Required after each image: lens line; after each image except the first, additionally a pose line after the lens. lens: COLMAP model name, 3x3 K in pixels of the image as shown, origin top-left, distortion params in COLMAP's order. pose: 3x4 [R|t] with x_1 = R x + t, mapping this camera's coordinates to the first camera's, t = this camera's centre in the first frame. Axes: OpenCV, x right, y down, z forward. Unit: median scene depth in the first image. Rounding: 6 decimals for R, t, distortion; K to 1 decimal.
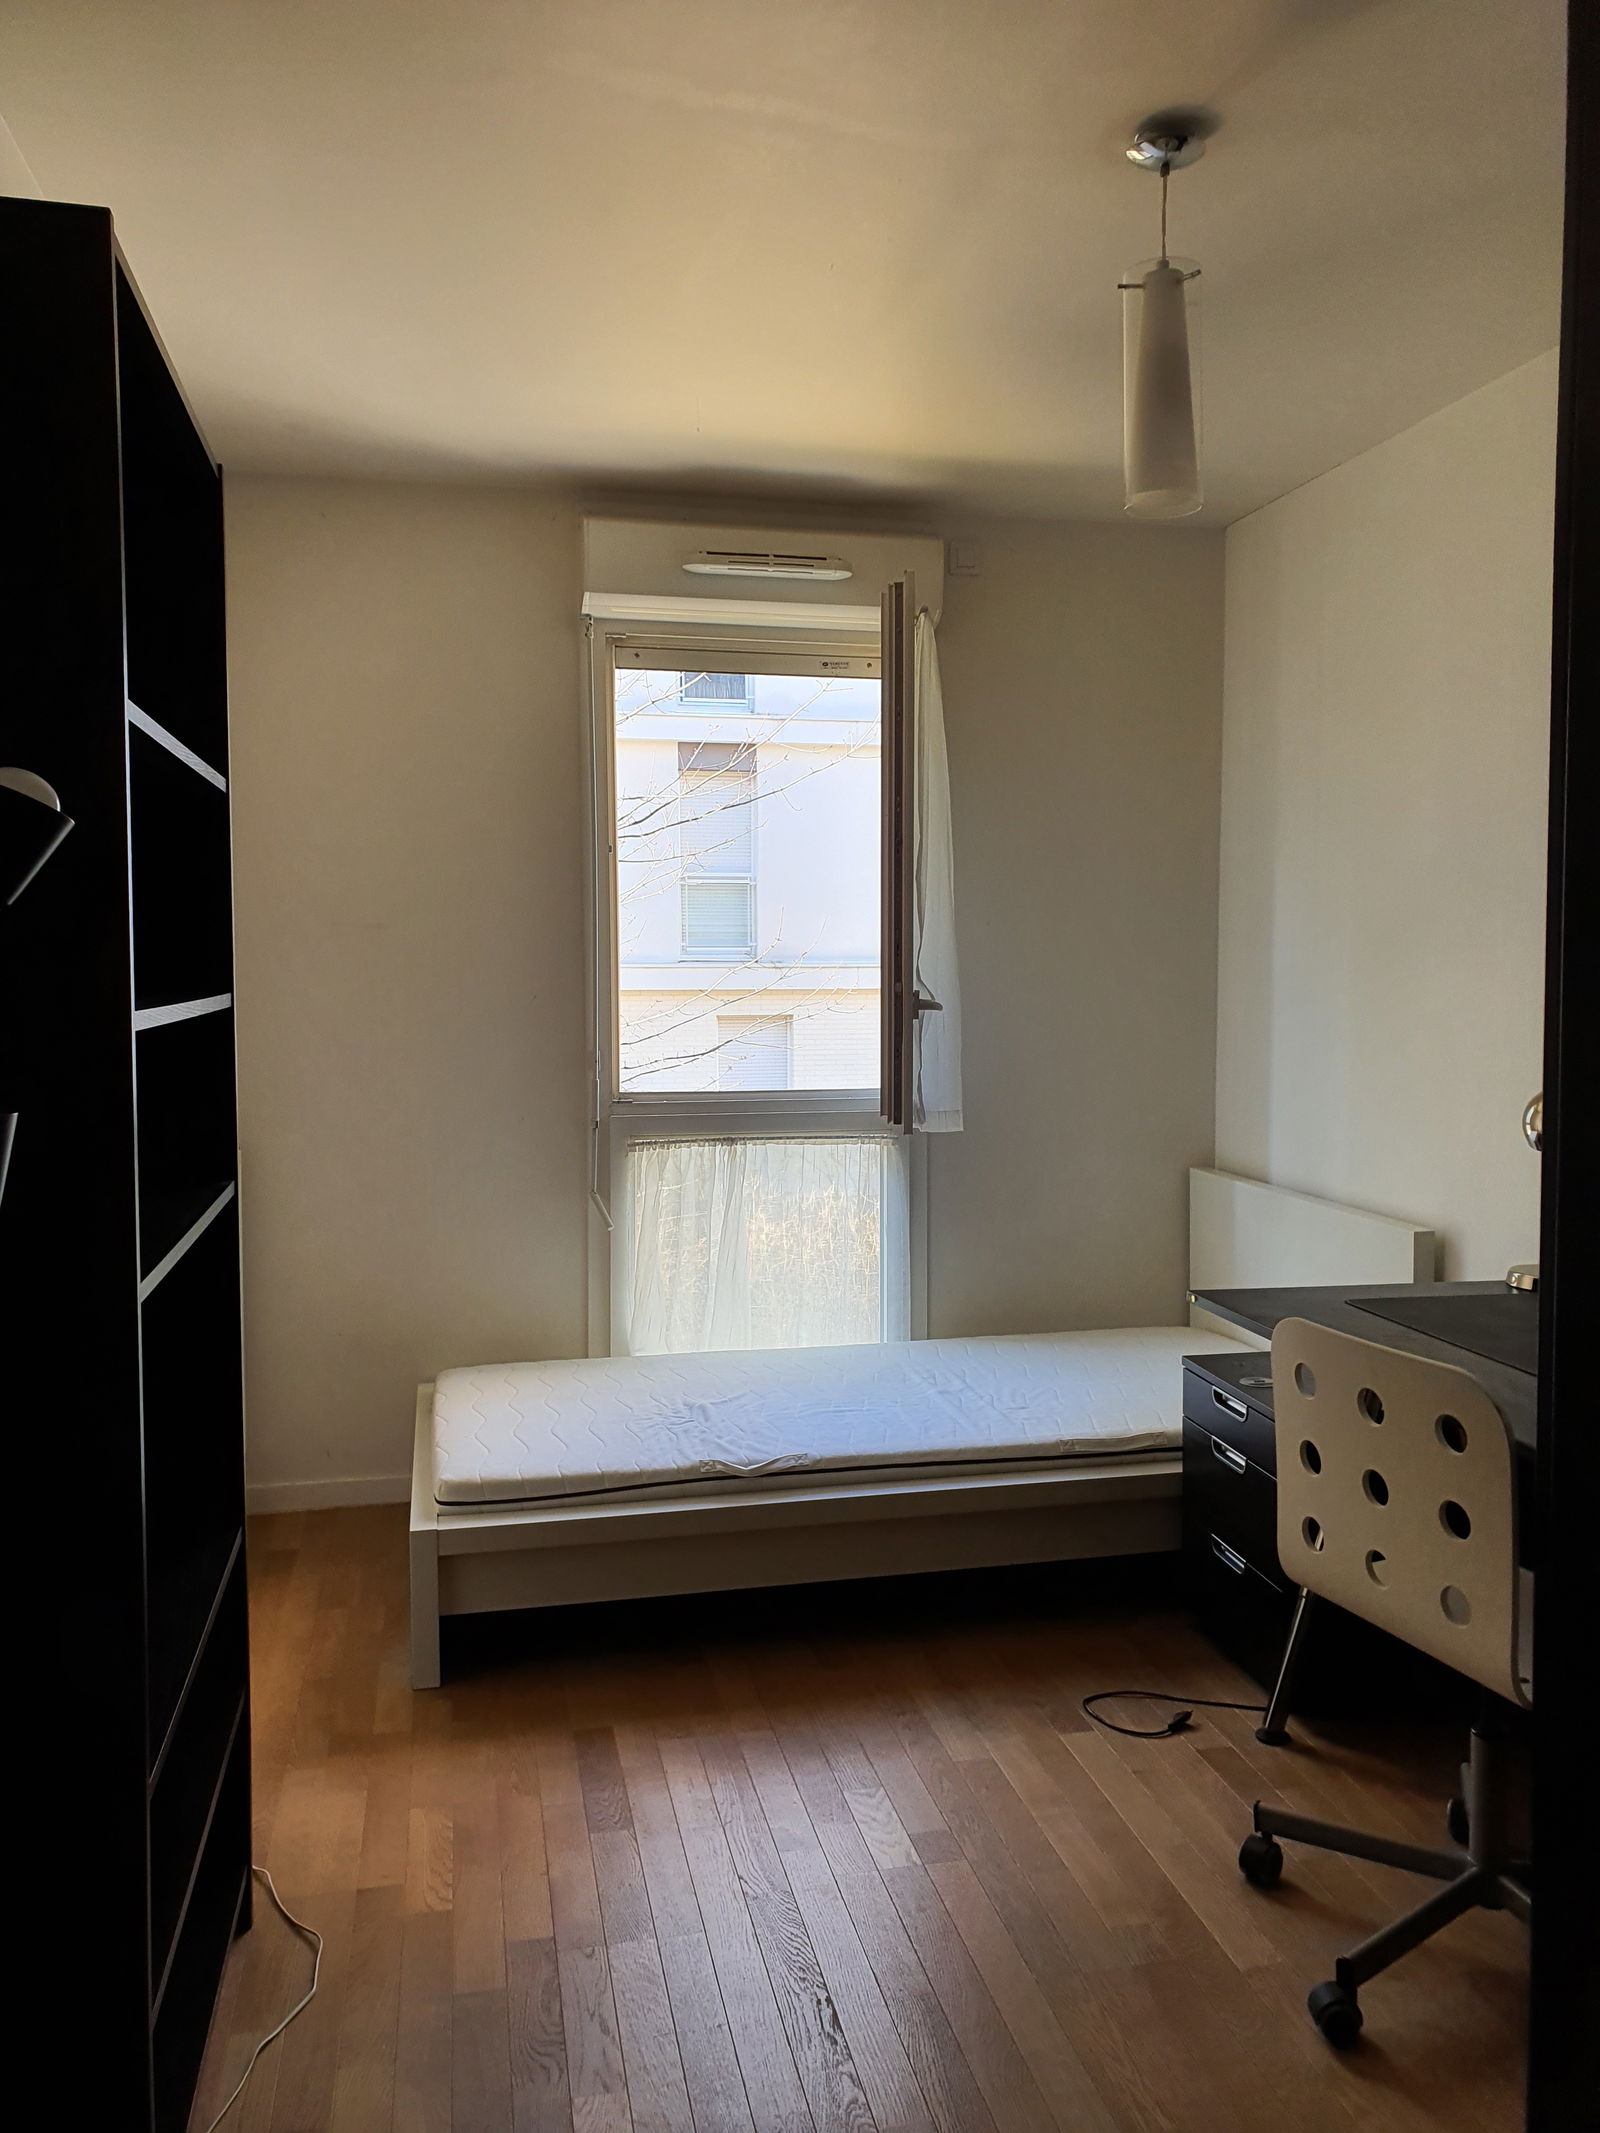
lens RADIAL K [[1603.3, 0, 800.0], [0, 1603.3, 1066.5], [0, 0, 1]] dist [-0.005490, -0.003828]
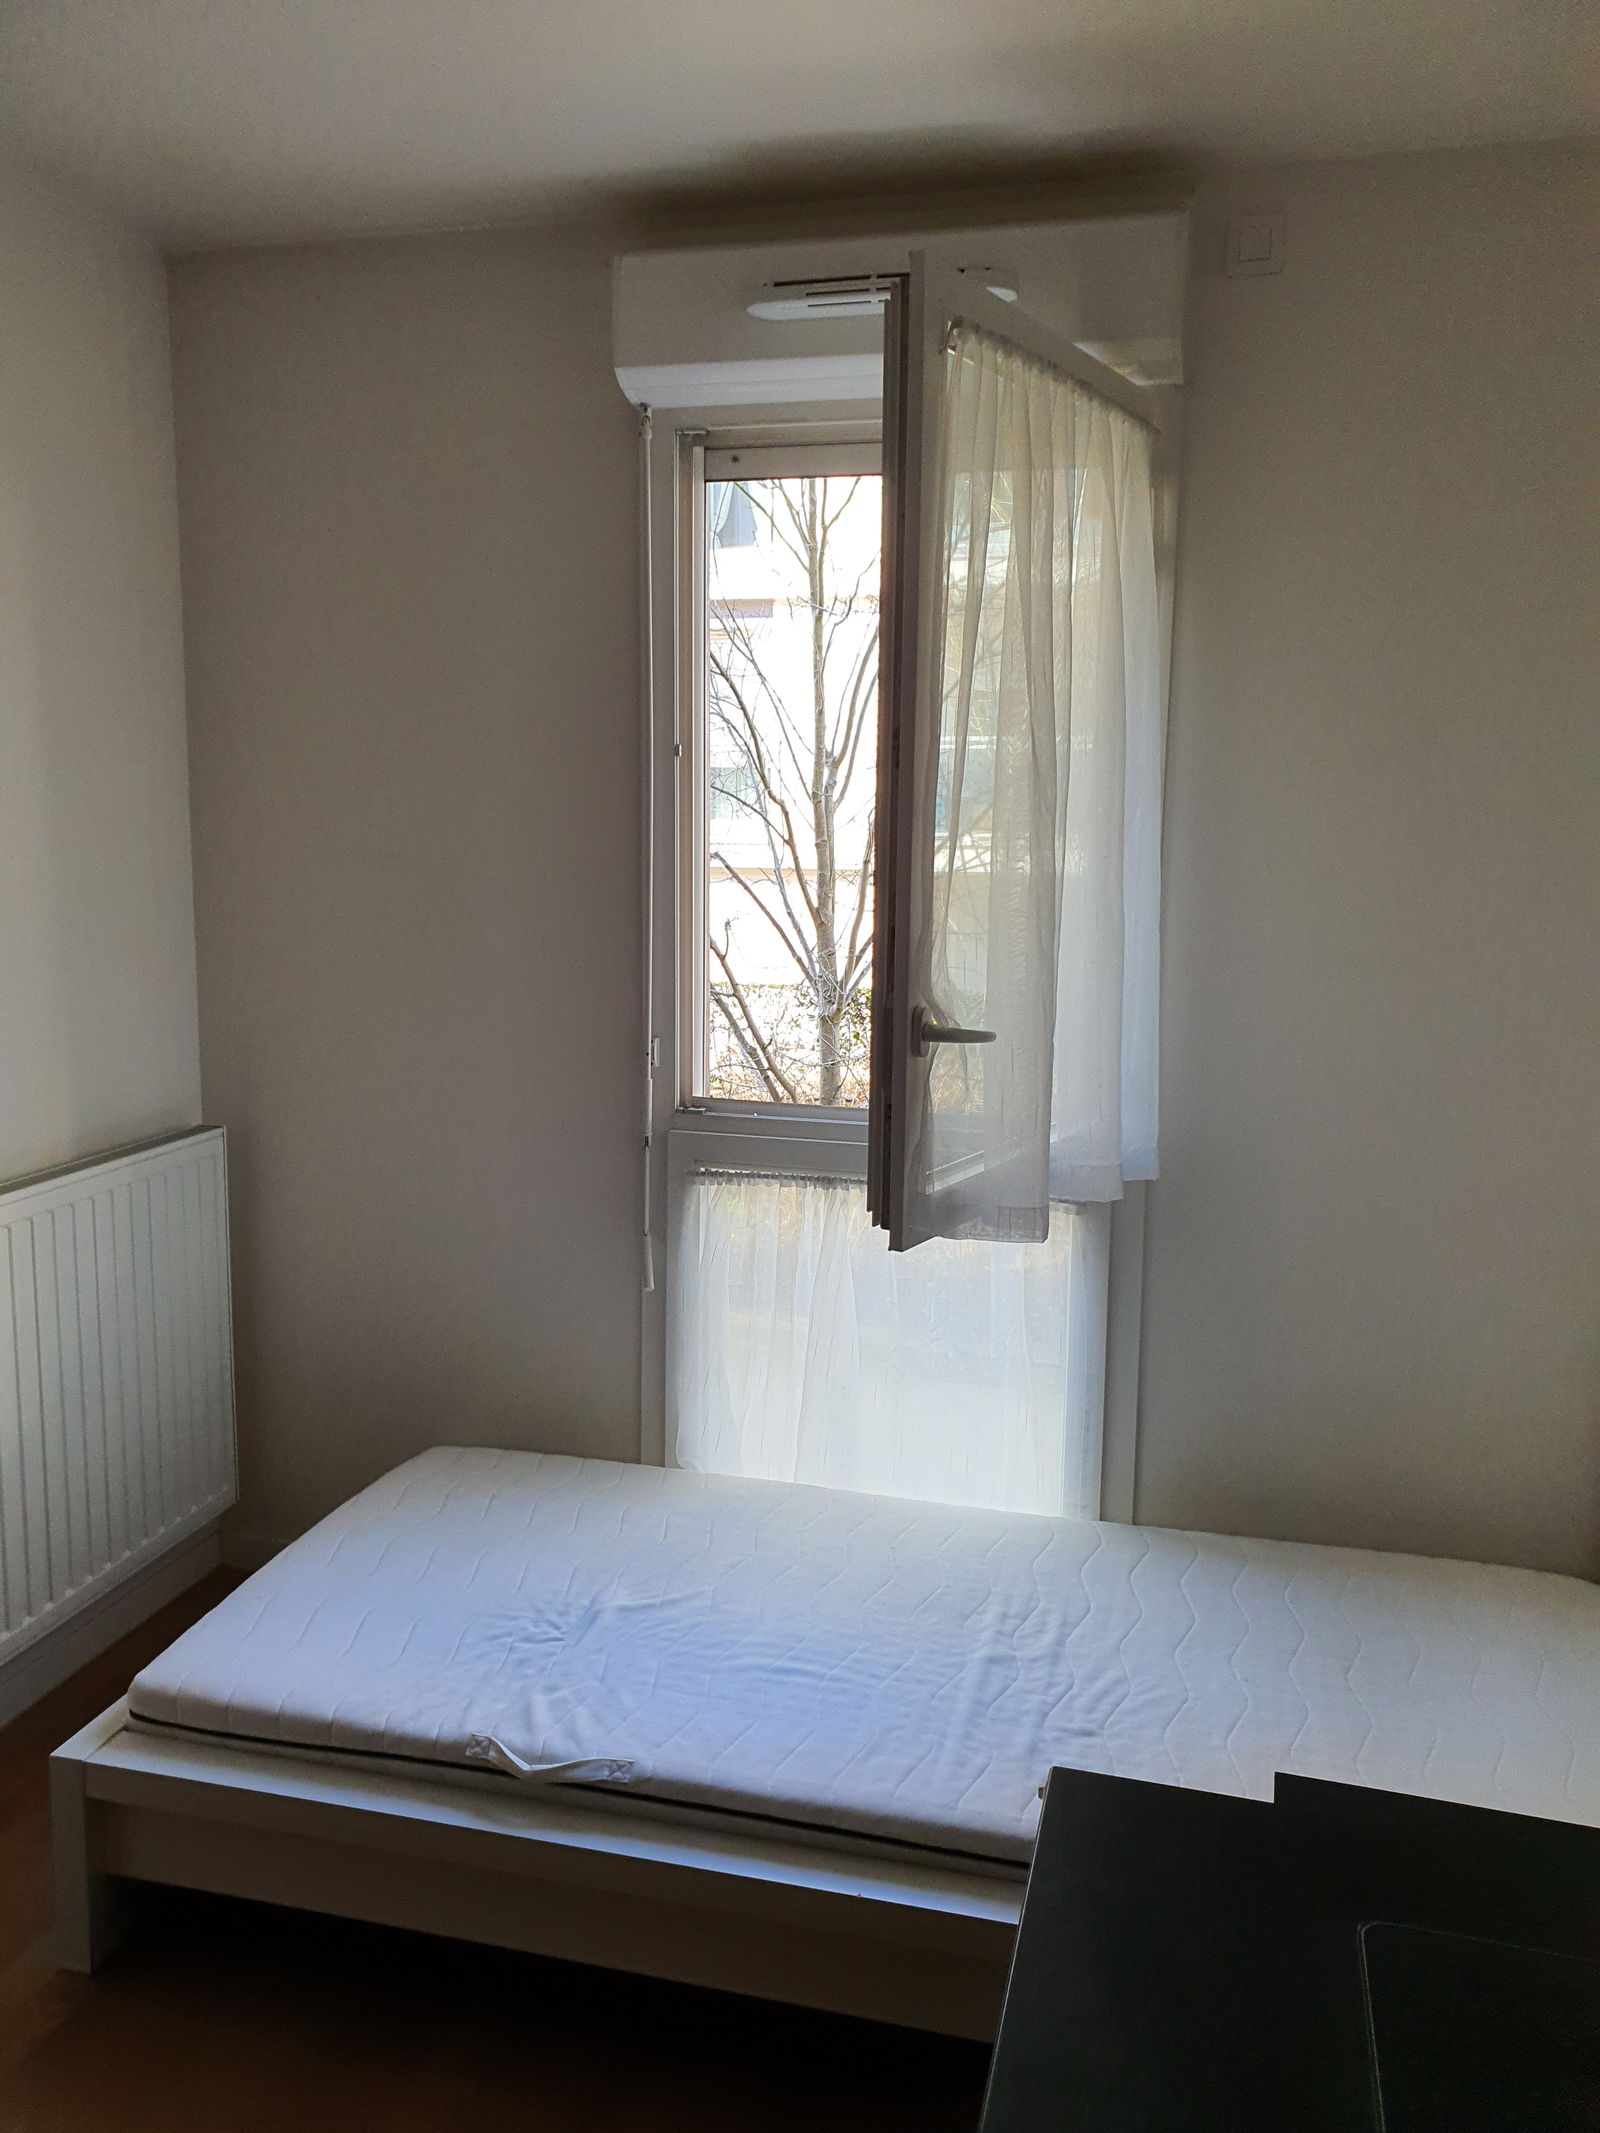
lens RADIAL K [[1603.3, 0, 800.0], [0, 1603.3, 1066.5], [0, 0, 1]] dist [-0.005490, -0.003828]
pose [[0.893974, 0.083444, -0.440281, 0.278994], [-0.046368, 0.994461, 0.094326, -0.076467], [0.445713, -0.063910, 0.892891, 0.448070]]
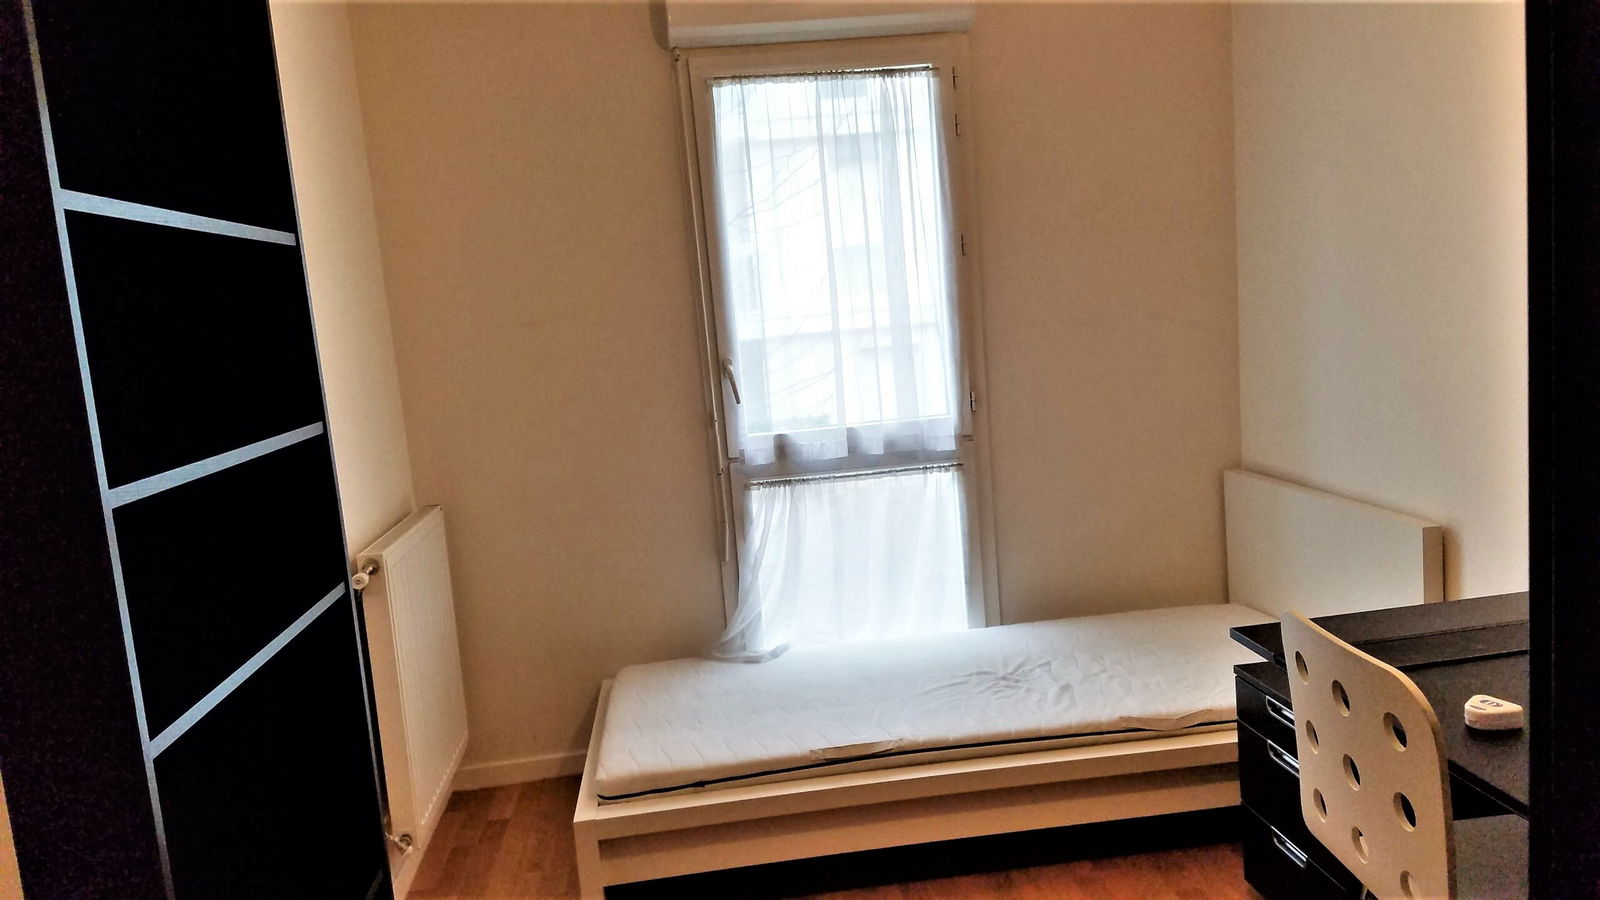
lens RADIAL K [[1209.6, 0, 800.0], [0, 1209.6, 450.0], [0, 0, 1]] dist [-0.005070, -0.000976]
pose [[0.991787, -0.061279, -0.112269, 0.043856], [0.067386, 0.996401, 0.051431, -0.026050], [0.108713, -0.058574, 0.992346, 0.100330]]
